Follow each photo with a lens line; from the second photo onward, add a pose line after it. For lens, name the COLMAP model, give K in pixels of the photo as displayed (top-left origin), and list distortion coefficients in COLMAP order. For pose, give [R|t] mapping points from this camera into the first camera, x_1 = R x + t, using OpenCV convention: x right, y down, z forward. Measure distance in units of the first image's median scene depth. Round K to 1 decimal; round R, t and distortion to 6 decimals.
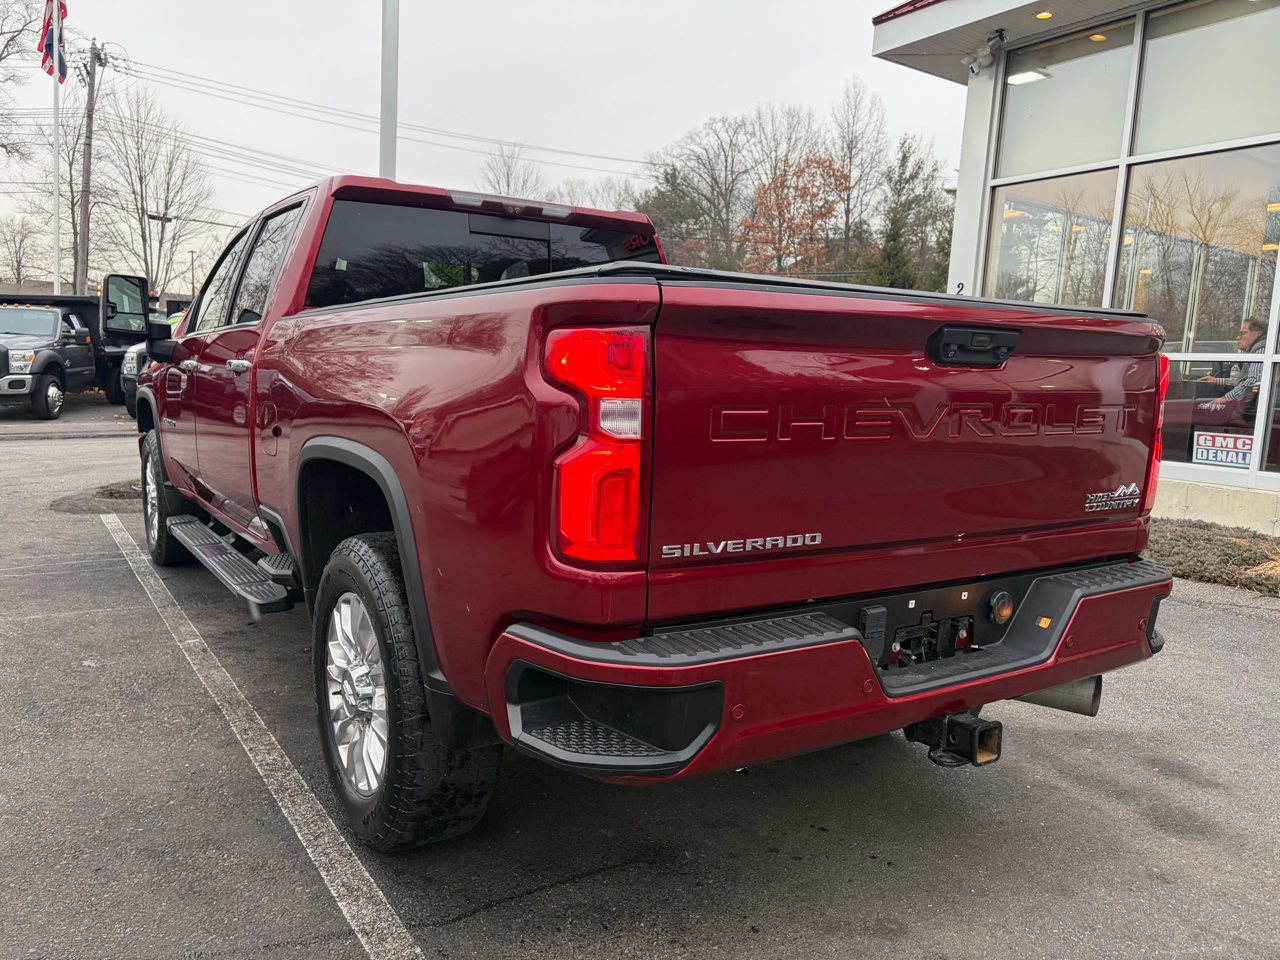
lens RADIAL K [[967.5, 0, 634.6], [0, 967.5, 483.5], [0, 0, 1]] dist [0.045004, -0.040346]
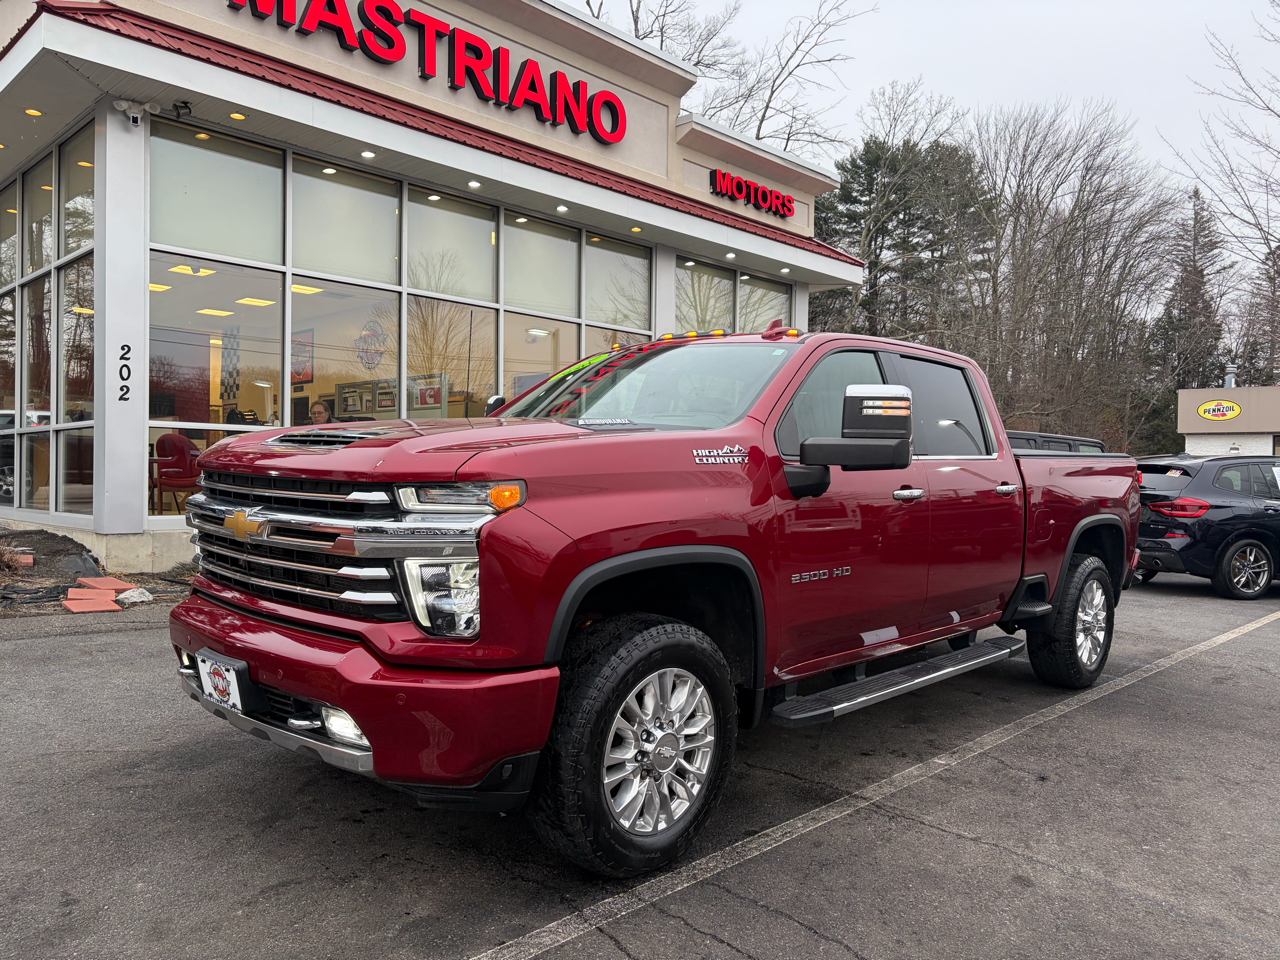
lens RADIAL K [[967.5, 0, 646.7], [0, 967.5, 470.7], [0, 0, 1]] dist [0.045004, -0.040346]
pose [[-0.232838, -0.055922, 0.970906, -0.271204], [0.080129, 0.993848, 0.076460, -0.048735], [-0.969209, 0.095601, -0.226925, 0.300499]]
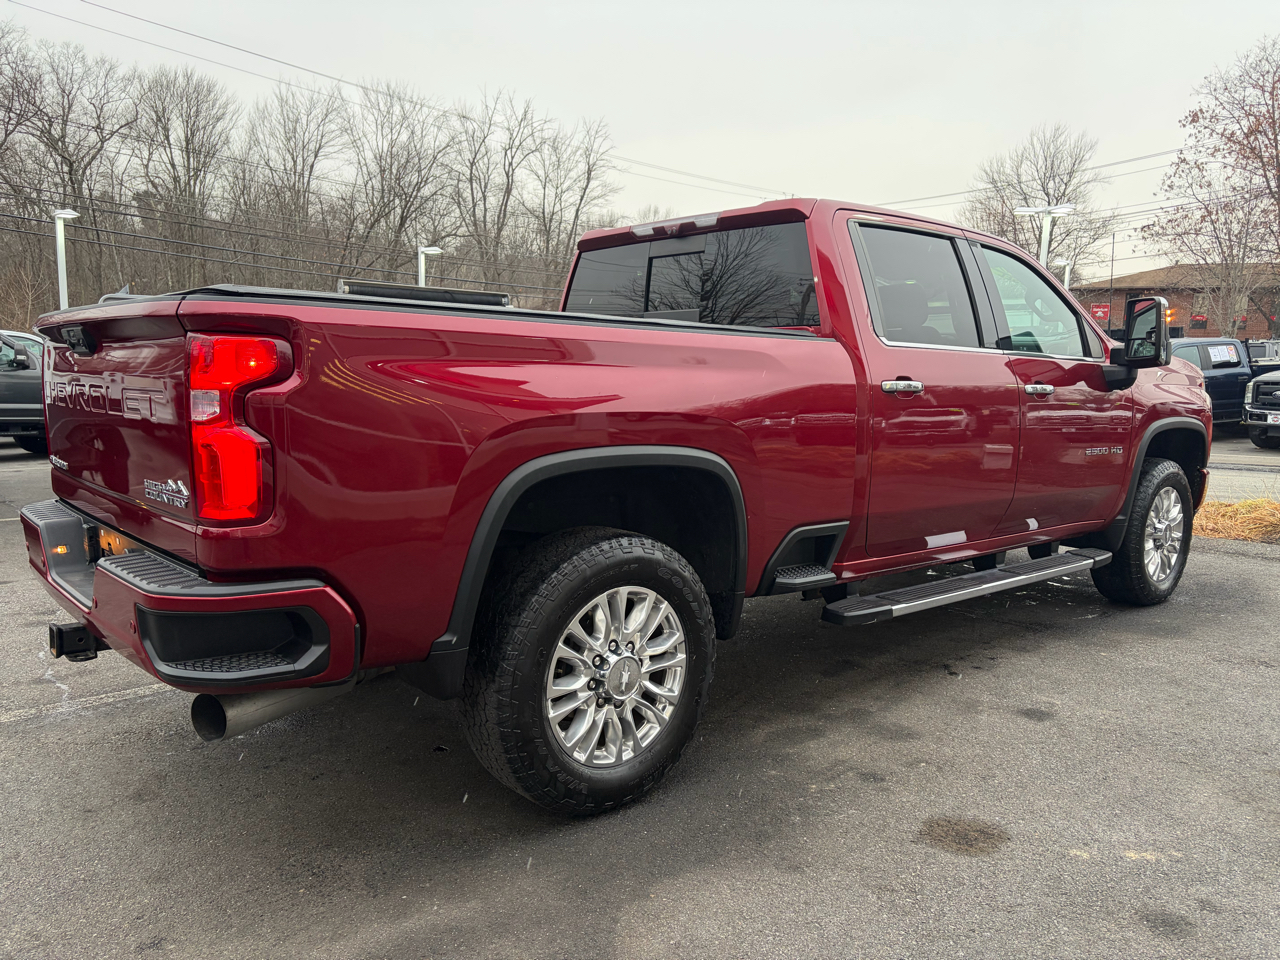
lens RADIAL K [[967.5, 0, 642.3], [0, 967.5, 479.0], [0, 0, 1]] dist [0.045004, -0.040346]
pose [[0.144435, 0.085002, -0.985857, 0.166947], [-0.129891, 0.989311, 0.066270, -0.013343], [0.980952, 0.118482, 0.153932, 0.146557]]
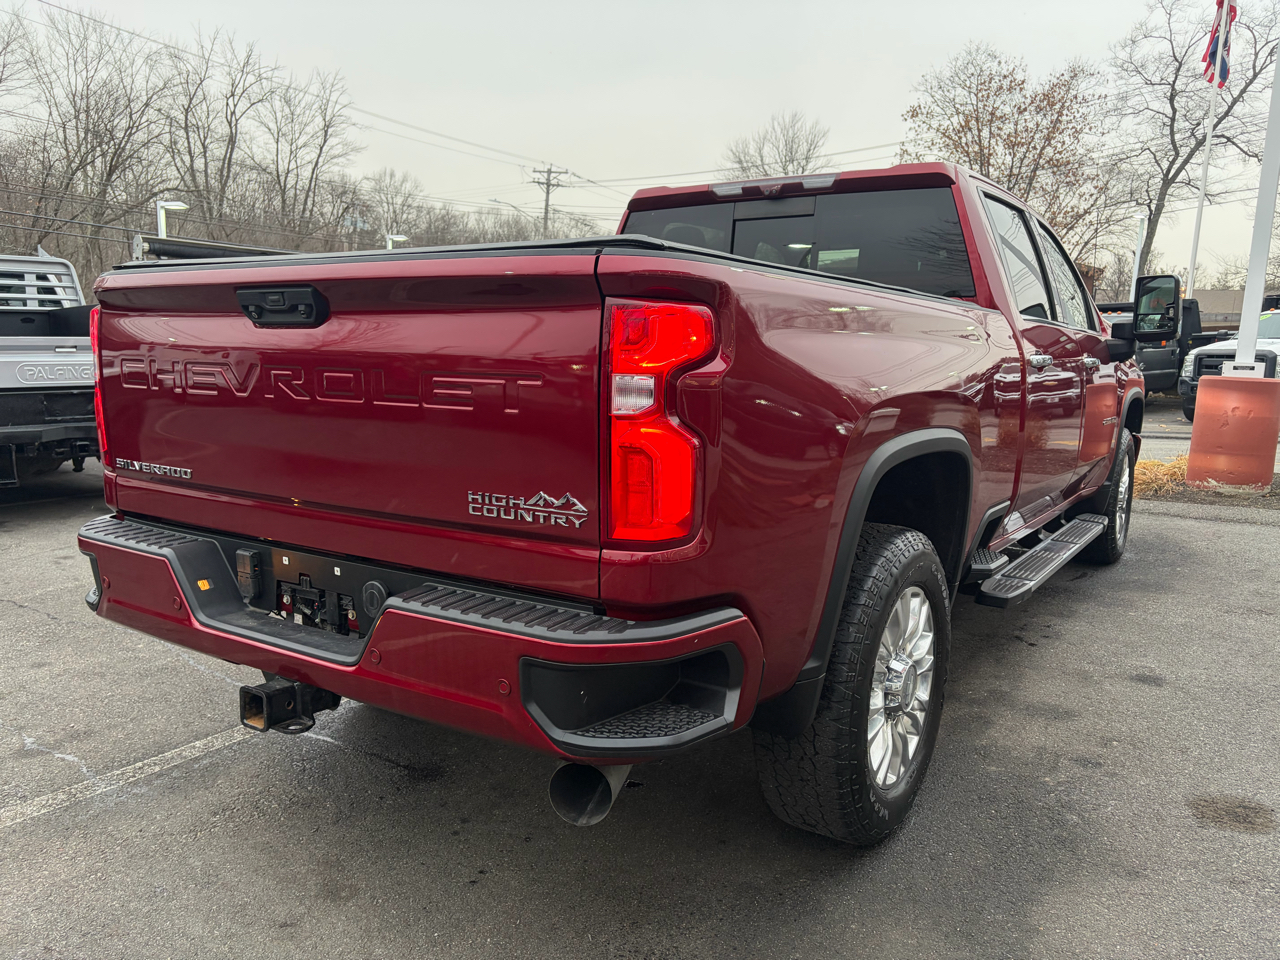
lens RADIAL K [[967.5, 0, 649.9], [0, 967.5, 481.9], [0, 0, 1]] dist [0.045004, -0.040346]
pose [[0.404584, 0.105393, -0.908408, 0.132040], [-0.113926, 0.991407, 0.064283, -0.006620], [0.907377, 0.077484, 0.413114, 0.088549]]
